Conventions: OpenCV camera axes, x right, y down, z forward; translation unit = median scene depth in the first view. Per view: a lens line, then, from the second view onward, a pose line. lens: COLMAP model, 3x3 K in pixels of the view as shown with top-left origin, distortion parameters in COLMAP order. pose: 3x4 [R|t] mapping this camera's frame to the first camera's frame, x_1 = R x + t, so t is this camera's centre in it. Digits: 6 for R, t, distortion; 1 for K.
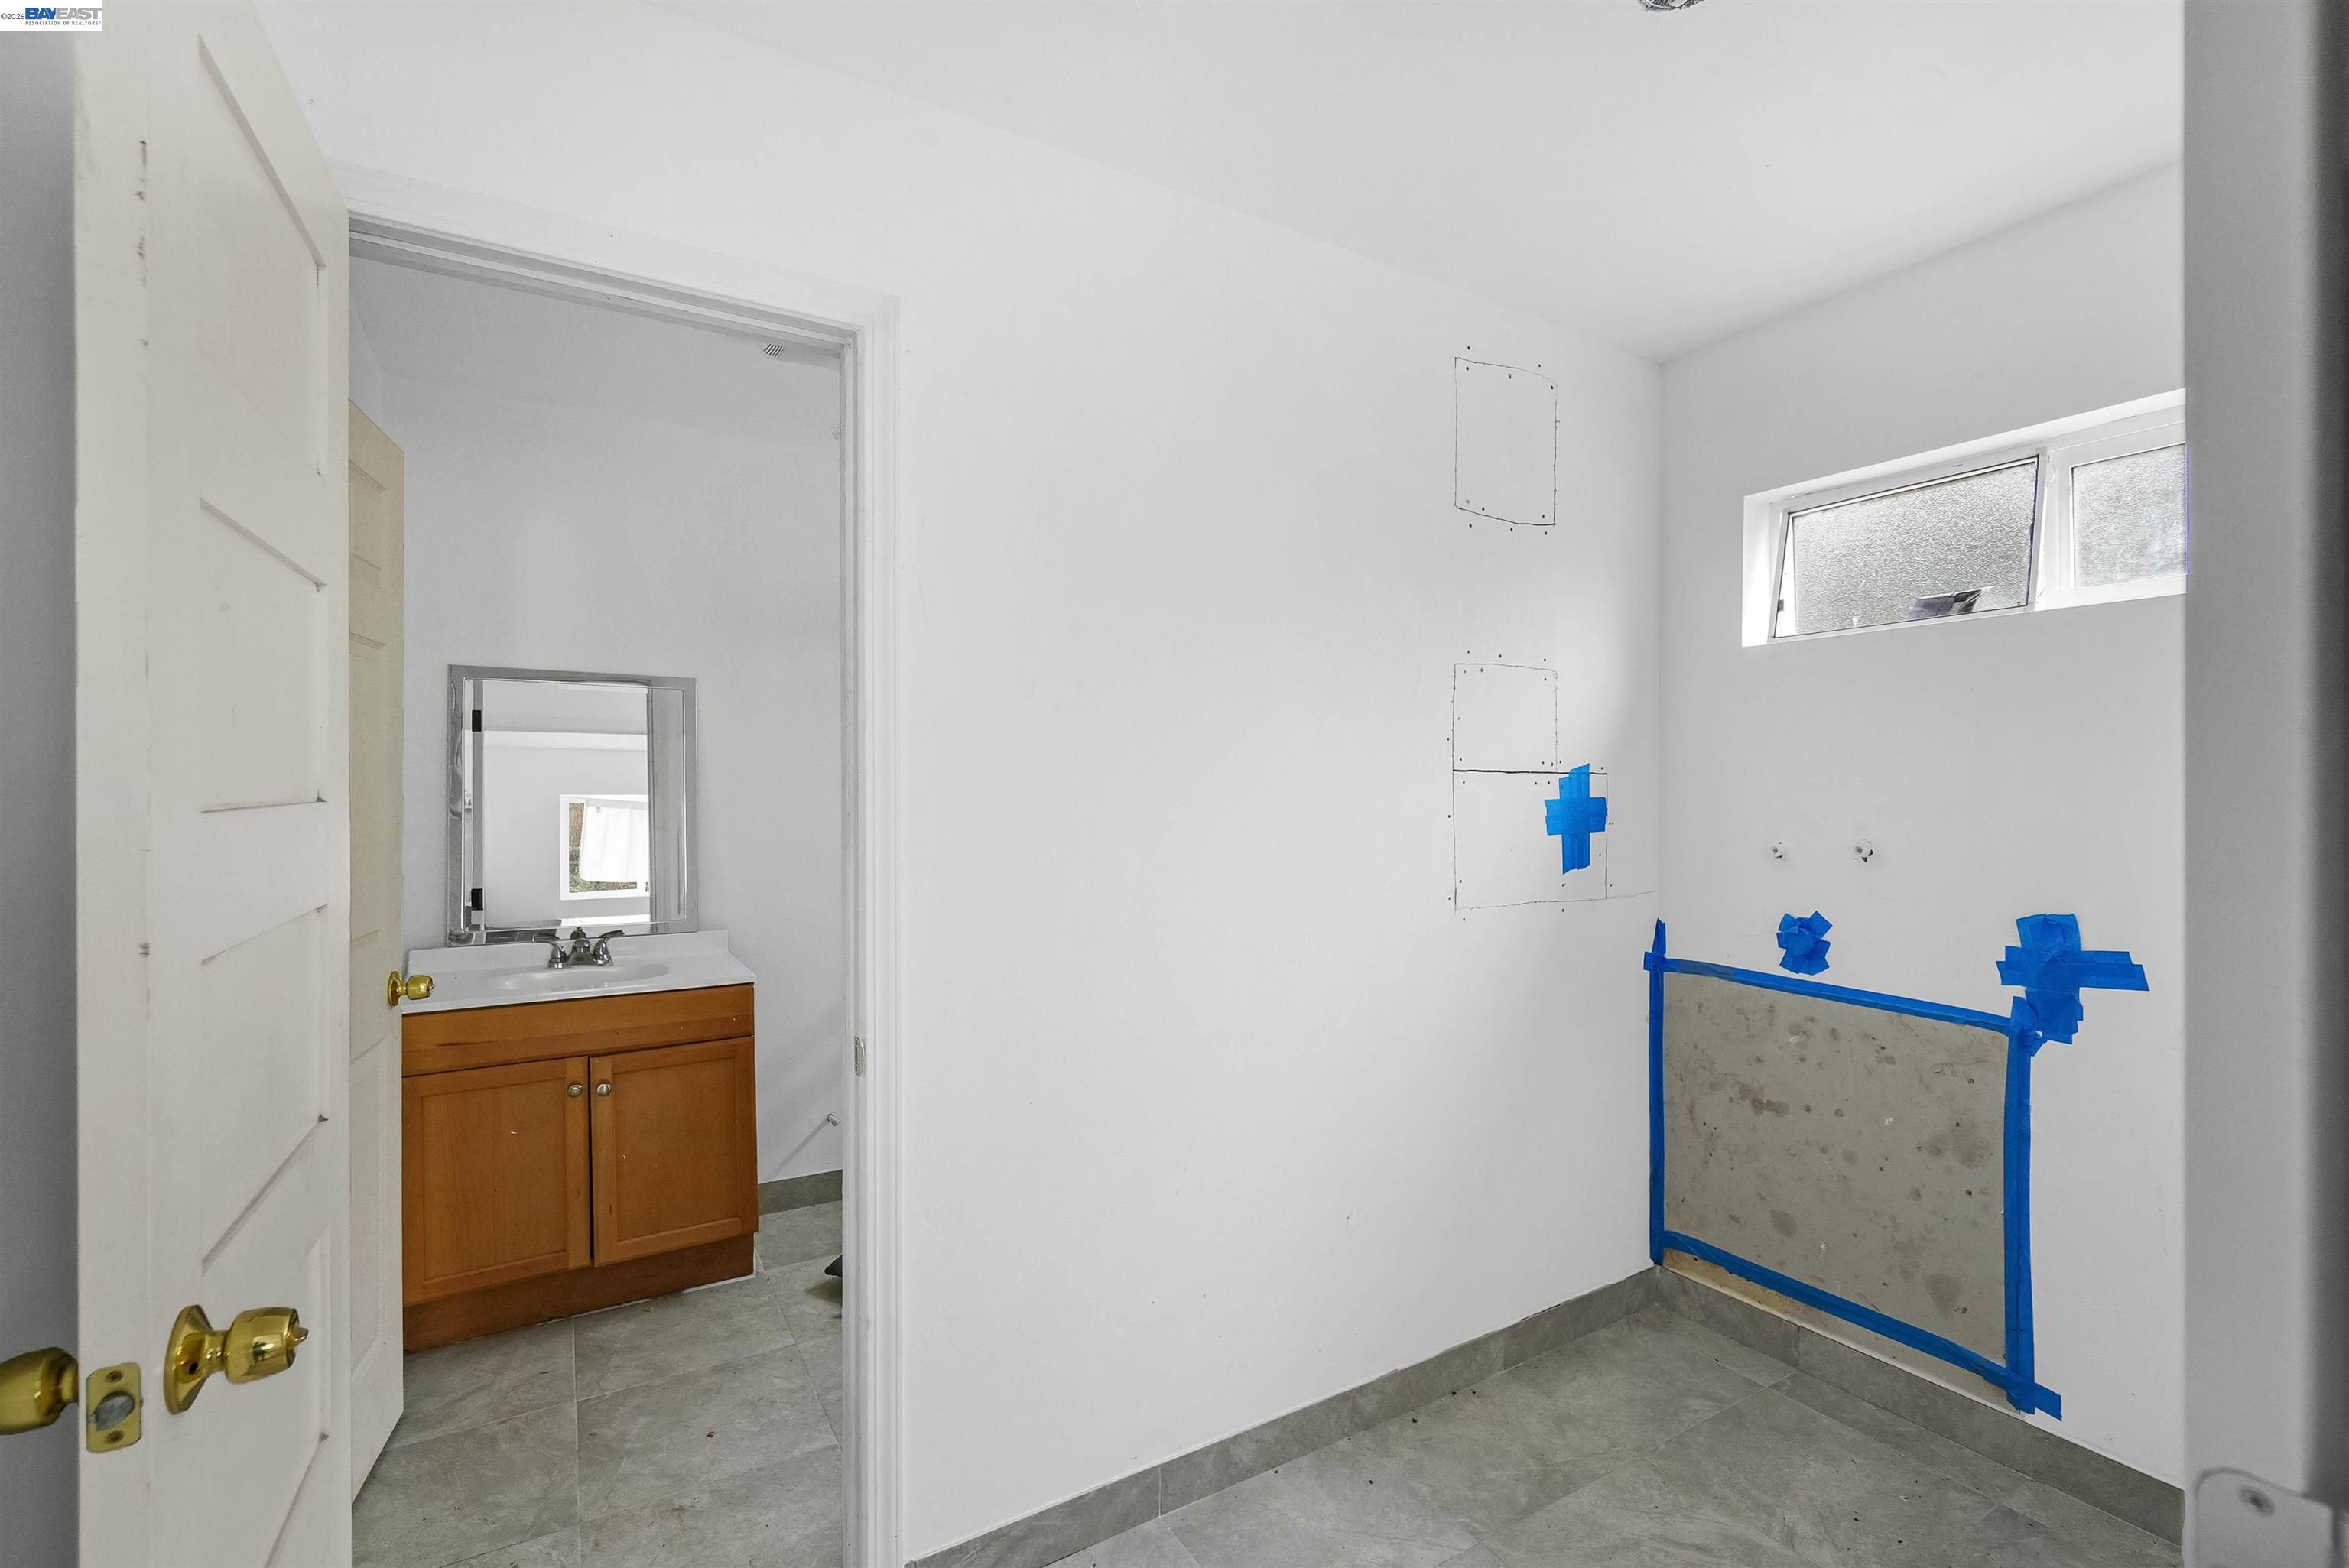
lens RADIAL K [[1062.5, 0, 1180.0], [0, 1062.5, 786.3], [0, 0, 1]] dist [0.004375, 0.000932]
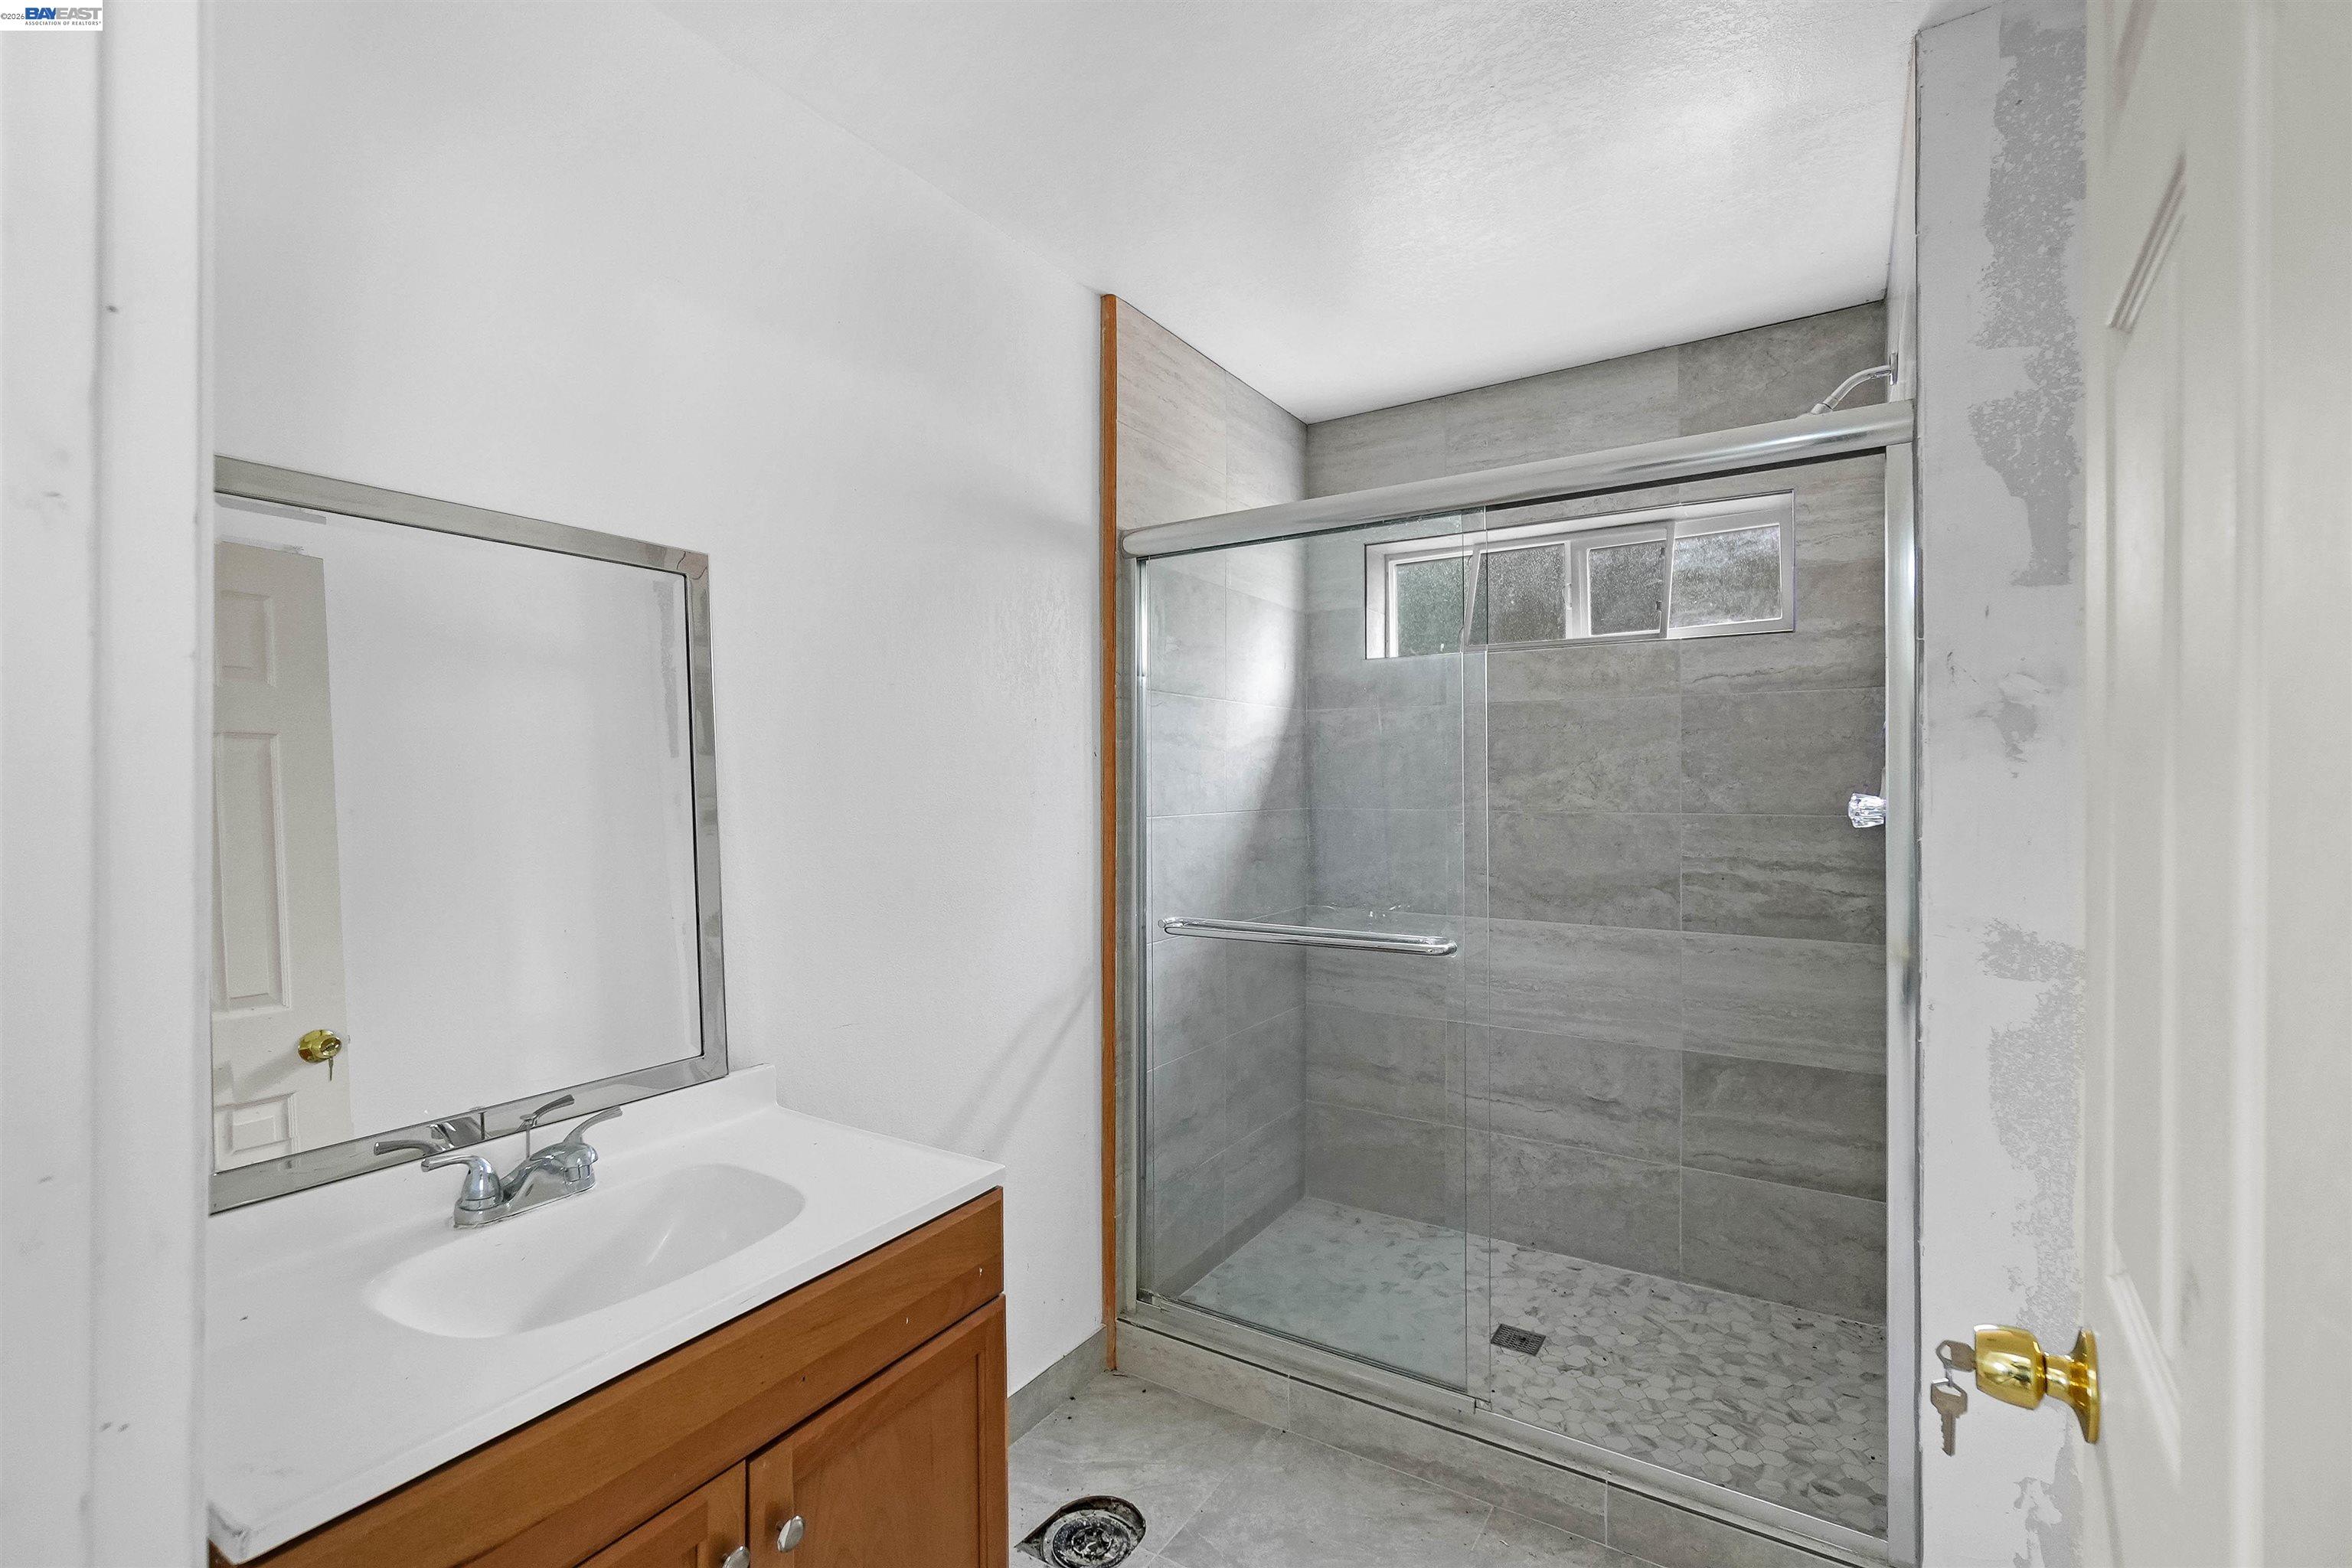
lens RADIAL K [[1064.0, 0, 1173.9], [0, 1064.0, 775.0], [0, 0, 1]] dist [0.004375, 0.000932]
pose [[0.901414, -0.004880, 0.432931, -0.521864], [0.005756, 0.999983, -0.000712, 0.000701], [-0.432920, 0.003133, 0.901427, 0.514352]]
